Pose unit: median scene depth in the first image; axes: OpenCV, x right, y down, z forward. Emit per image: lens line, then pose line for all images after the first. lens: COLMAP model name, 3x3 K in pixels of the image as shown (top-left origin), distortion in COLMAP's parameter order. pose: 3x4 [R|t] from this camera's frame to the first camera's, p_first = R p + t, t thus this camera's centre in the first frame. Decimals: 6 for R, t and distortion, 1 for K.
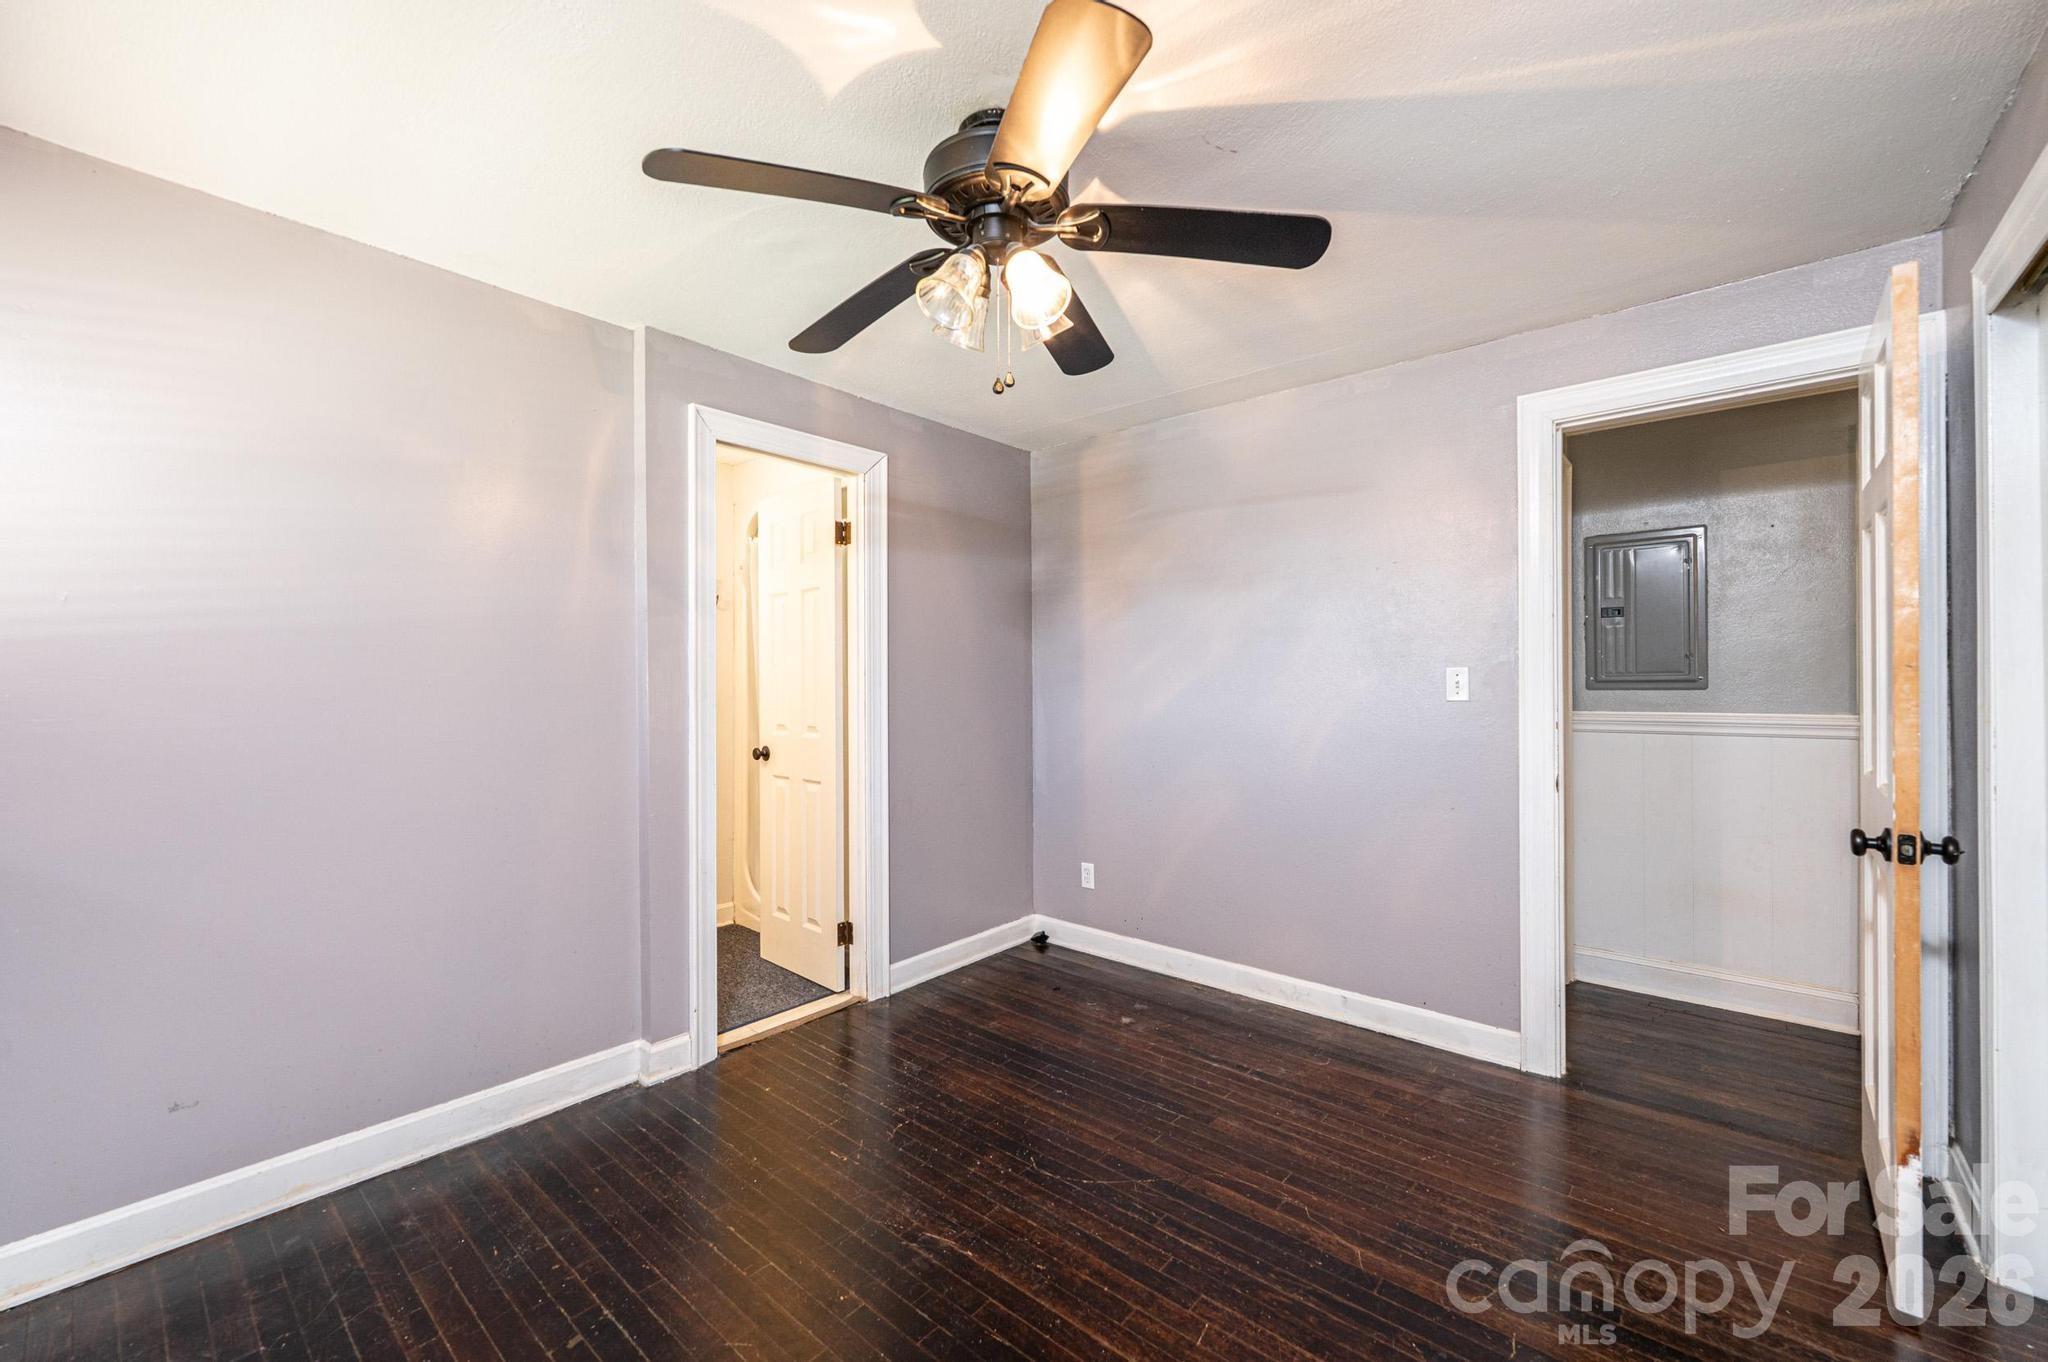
lens RADIAL K [[812.4, 0, 1033.2], [0, 812.4, 676.8], [0, 0, 1]] dist [-0.002752, 0.000890]
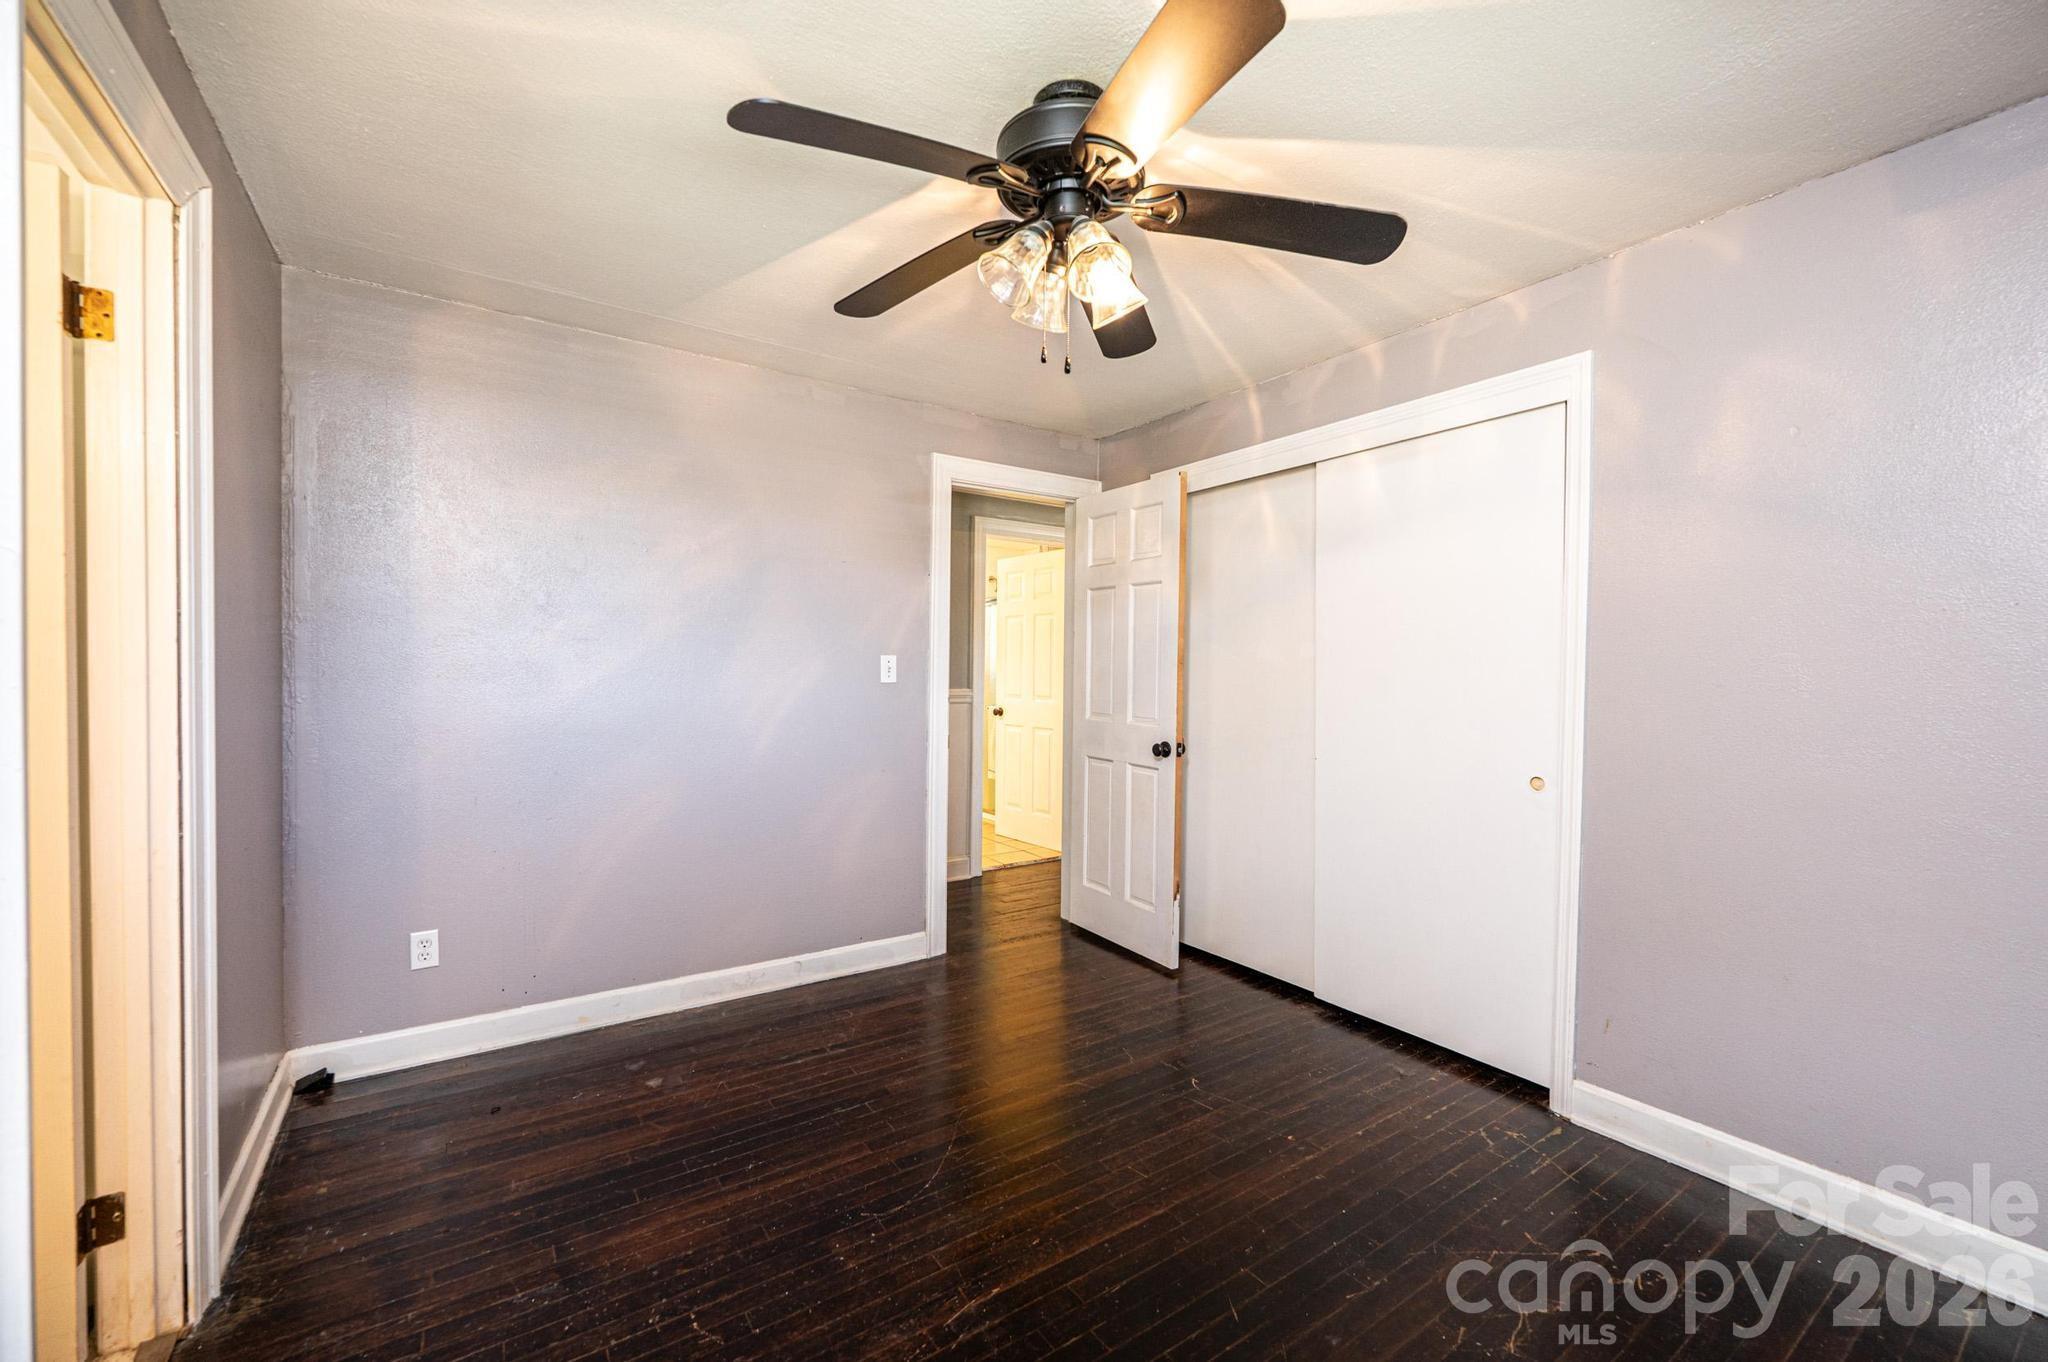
lens RADIAL K [[812.4, 0, 1022.0], [0, 812.4, 675.5], [0, 0, 1]] dist [-0.002752, 0.000890]
pose [[0.265937, -0.001306, 0.963989, -0.611733], [-0.017135, 0.999835, 0.006082, 0.007949], [-0.963838, -0.018135, 0.265871, 0.477163]]
